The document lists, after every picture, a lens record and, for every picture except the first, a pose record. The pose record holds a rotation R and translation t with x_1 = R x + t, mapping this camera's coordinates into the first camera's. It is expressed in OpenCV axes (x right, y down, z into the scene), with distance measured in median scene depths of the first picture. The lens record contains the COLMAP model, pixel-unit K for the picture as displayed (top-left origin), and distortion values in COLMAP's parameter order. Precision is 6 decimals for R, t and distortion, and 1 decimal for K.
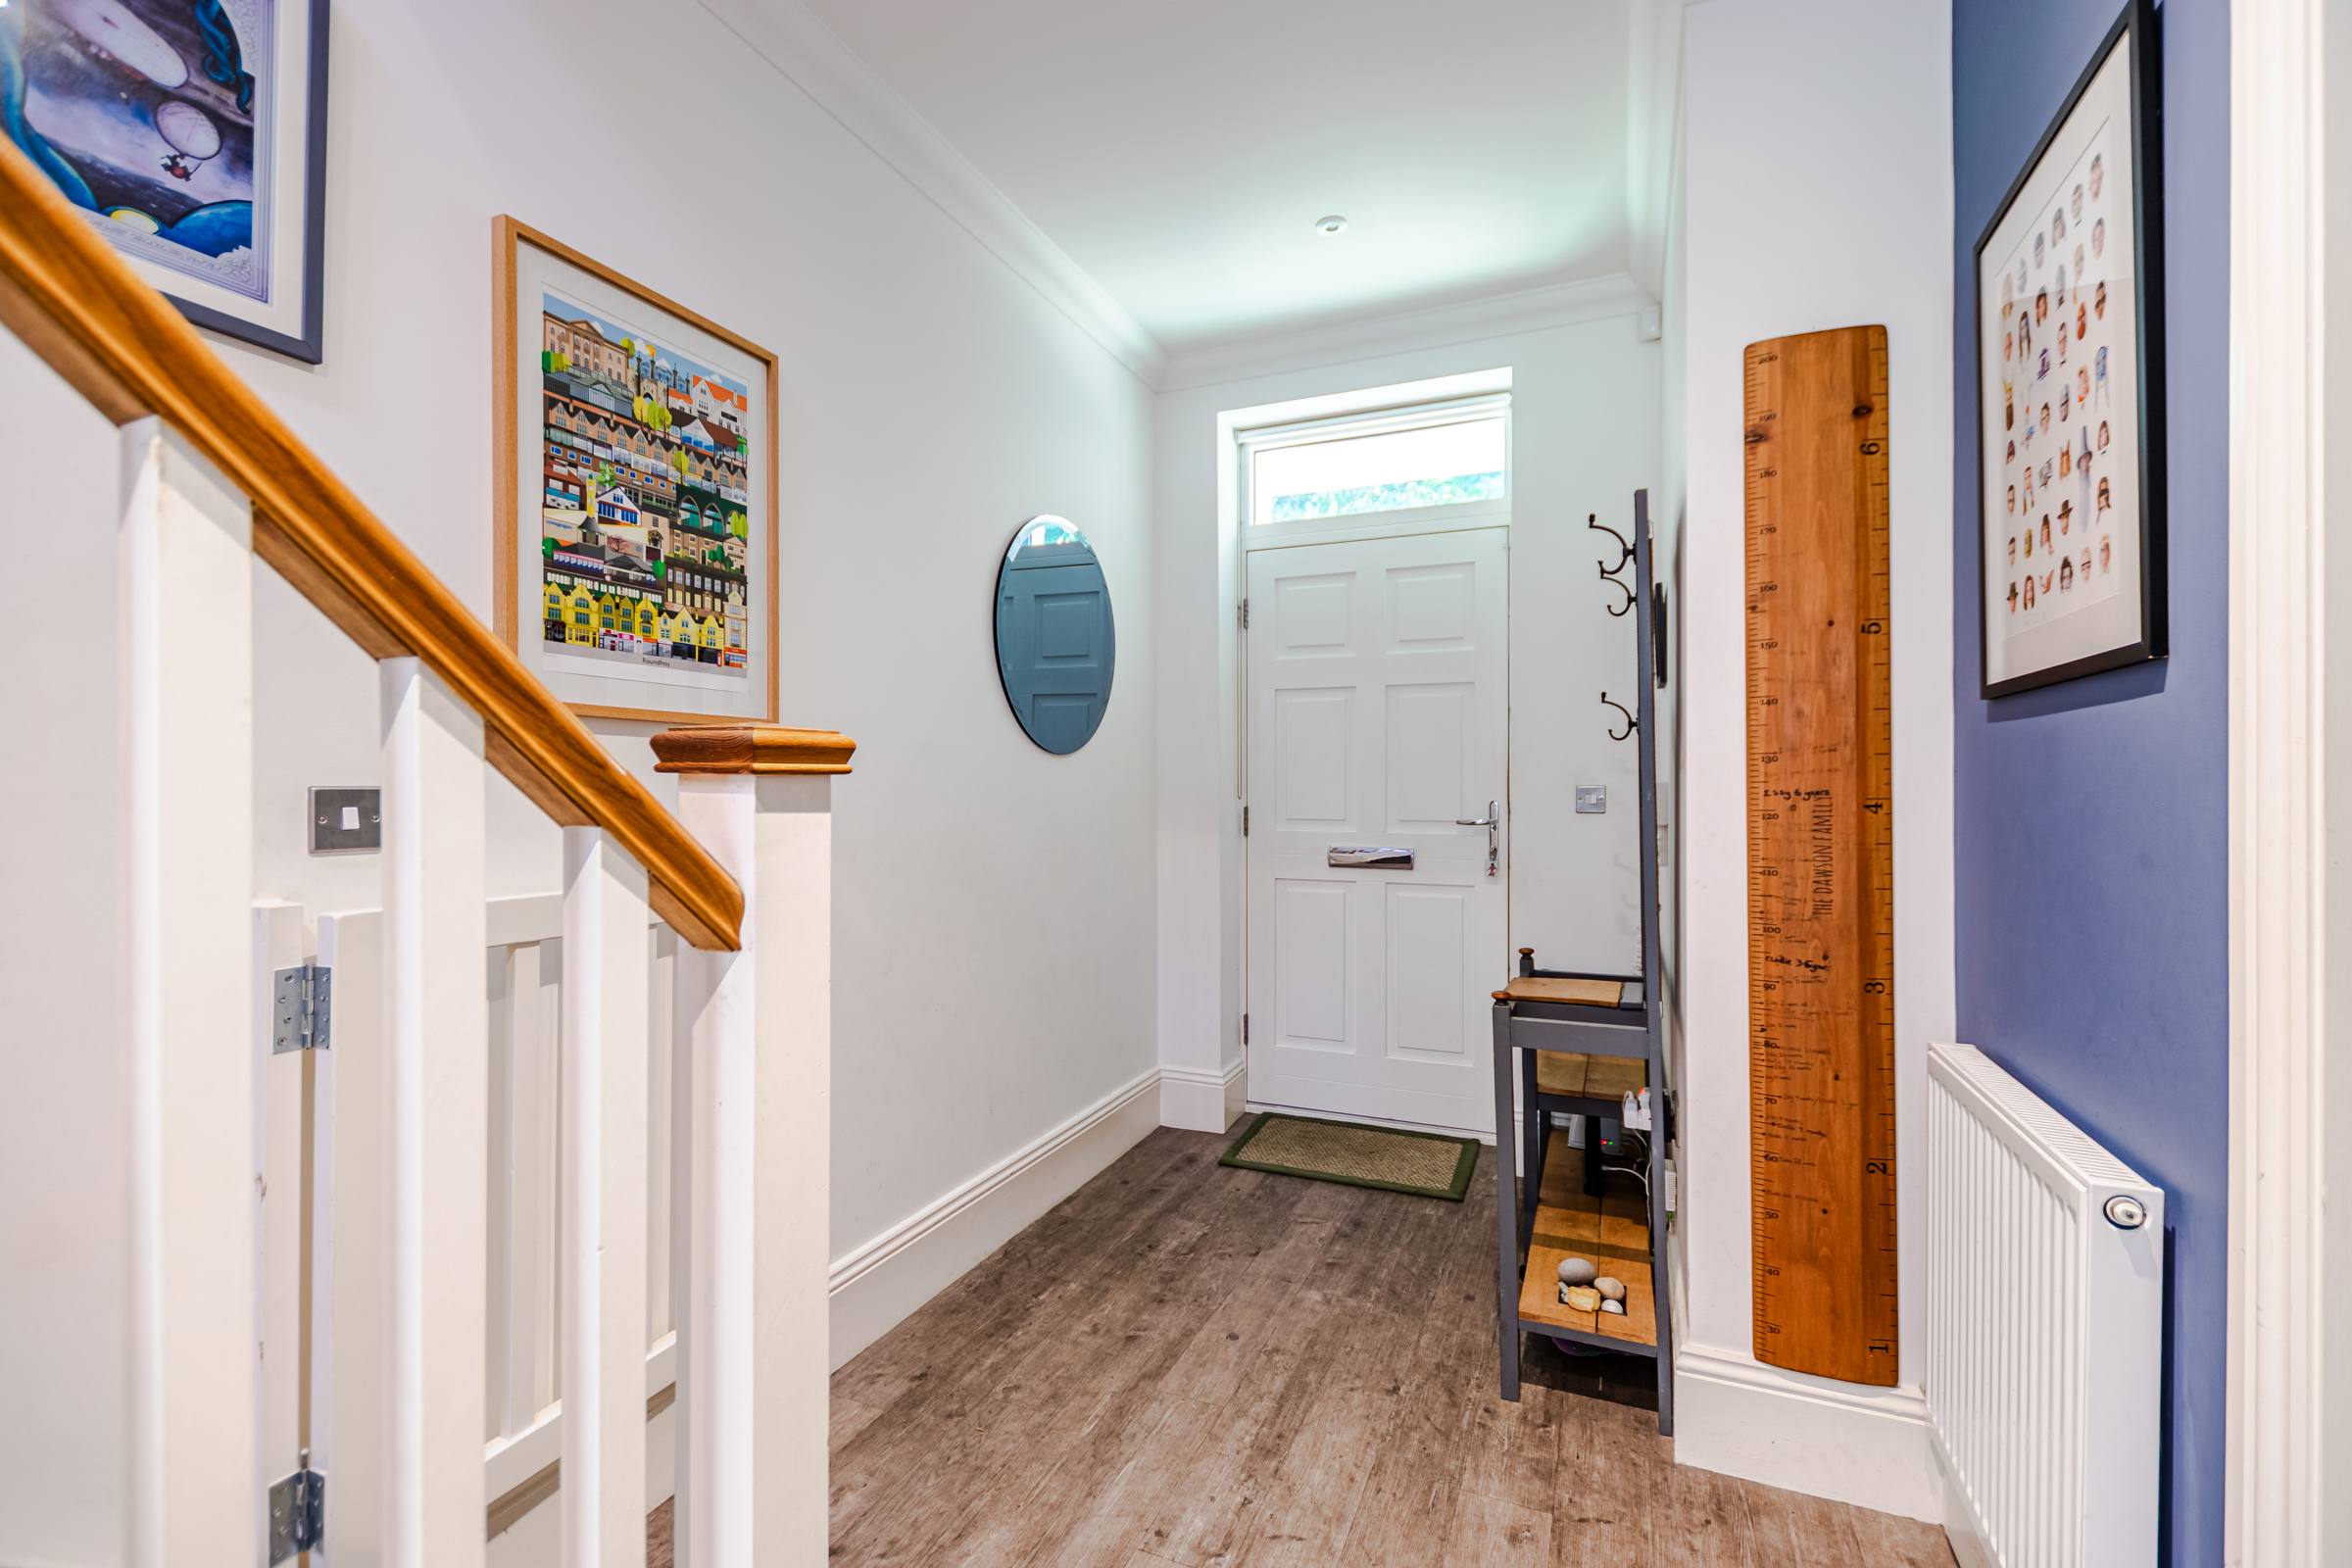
lens RADIAL K [[1009.3, 0, 1176.0], [0, 1009.3, 784.0], [0, 0, 1]] dist [0.006974, -0.000090]
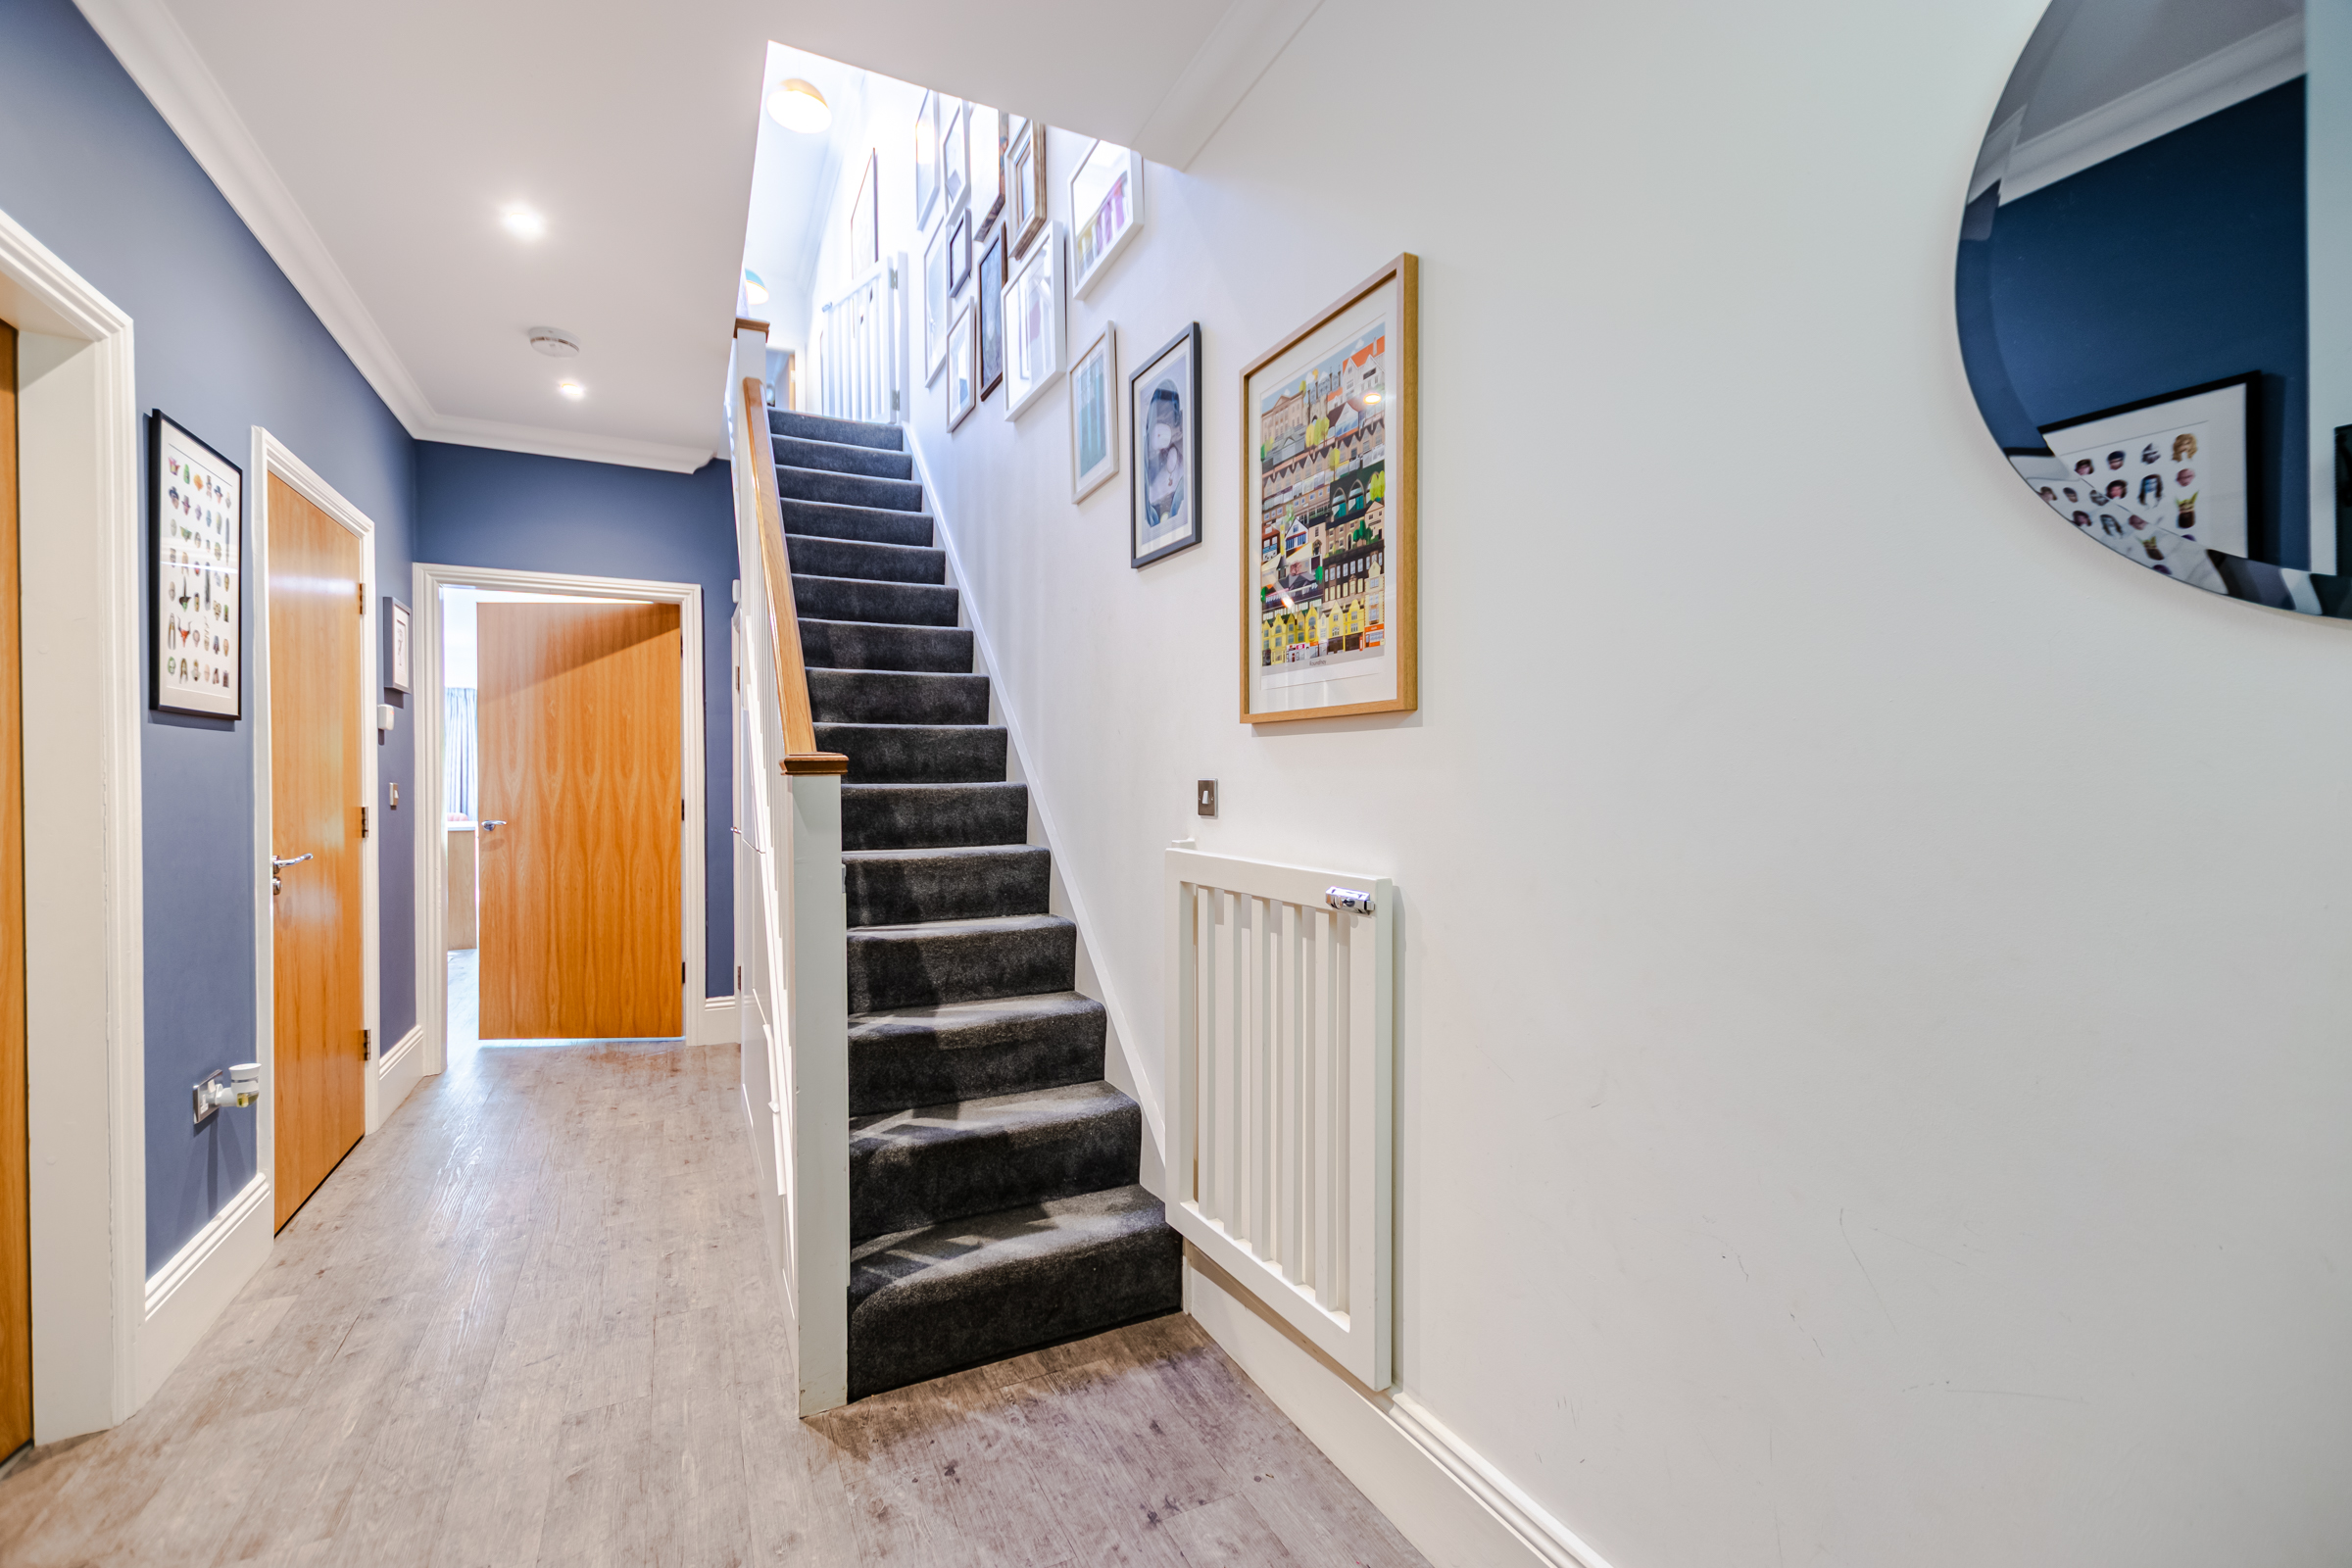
lens RADIAL K [[1009.3, 0, 1176.0], [0, 1009.3, 784.0], [0, 0, 1]] dist [0.006974, -0.000090]
pose [[-0.643095, 0.002309, -0.765783, 0.400812], [-0.000136, 0.999995, 0.003130, 0.004213], [0.765786, 0.002117, -0.643092, 1.578079]]
